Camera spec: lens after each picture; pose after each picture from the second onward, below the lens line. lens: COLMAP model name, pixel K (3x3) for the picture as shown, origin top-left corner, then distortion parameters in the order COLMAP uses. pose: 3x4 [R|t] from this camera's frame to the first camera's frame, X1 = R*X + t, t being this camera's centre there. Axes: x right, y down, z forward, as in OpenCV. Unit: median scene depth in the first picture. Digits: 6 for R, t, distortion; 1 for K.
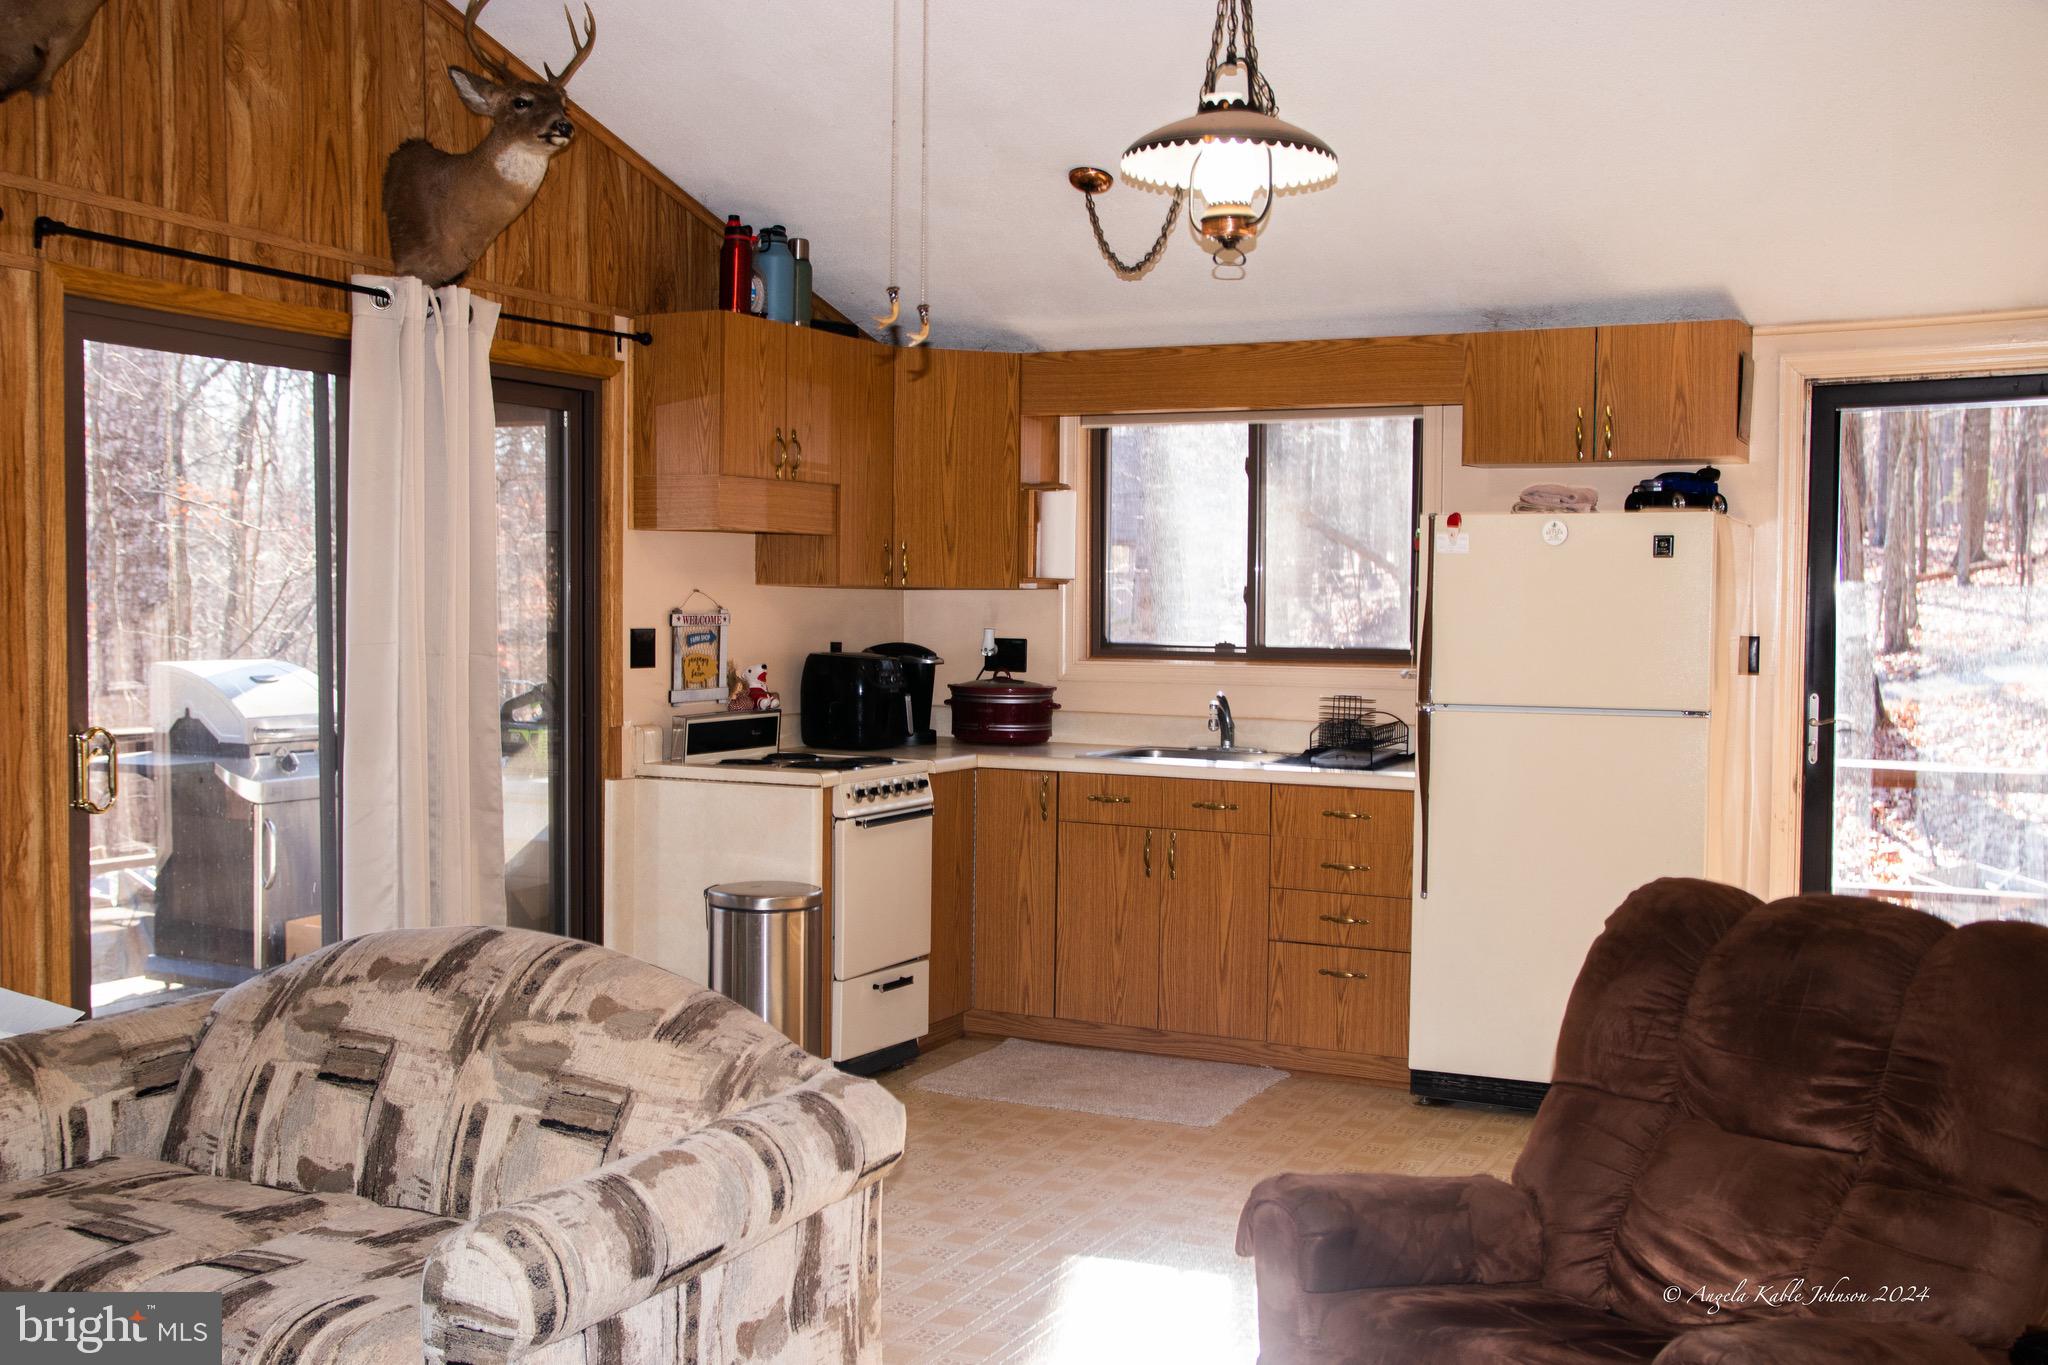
lens RADIAL K [[2105.7, 0, 1024.0], [0, 2105.7, 682.5], [0, 0, 1]] dist [-0.002554, -0.001661]
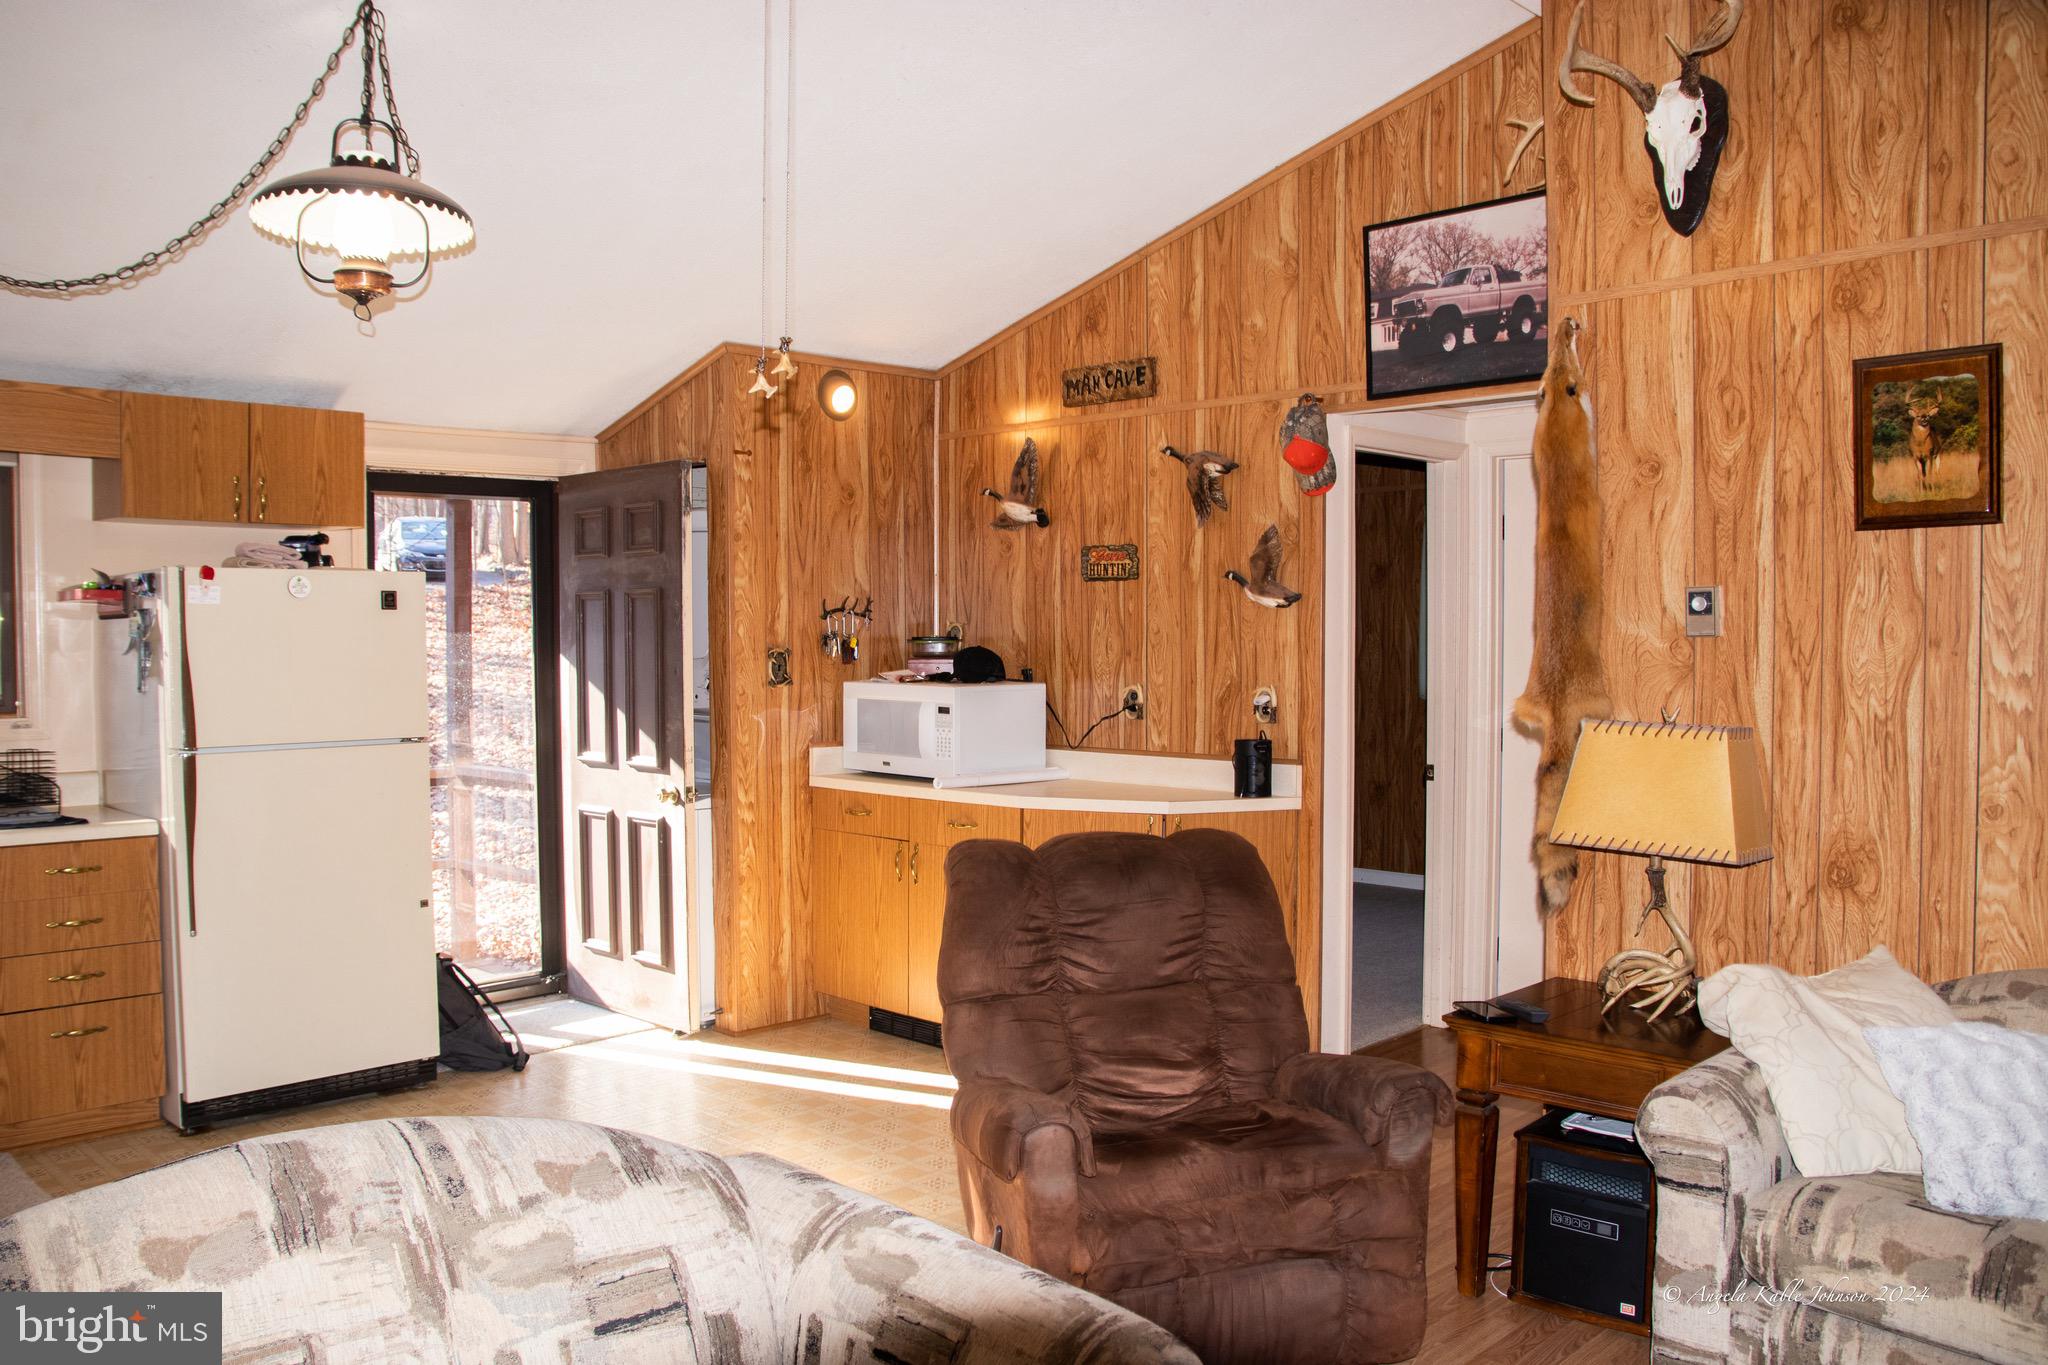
lens RADIAL K [[1569.3, 0, 1024.0], [0, 1569.3, 682.5], [0, 0, 1]] dist [-0.054968, 0.001265]
pose [[0.303431, -0.036882, 0.952139, -0.413528], [0.045966, 0.998654, 0.024035, -0.022326], [-0.951744, 0.036473, 0.304718, 0.381563]]
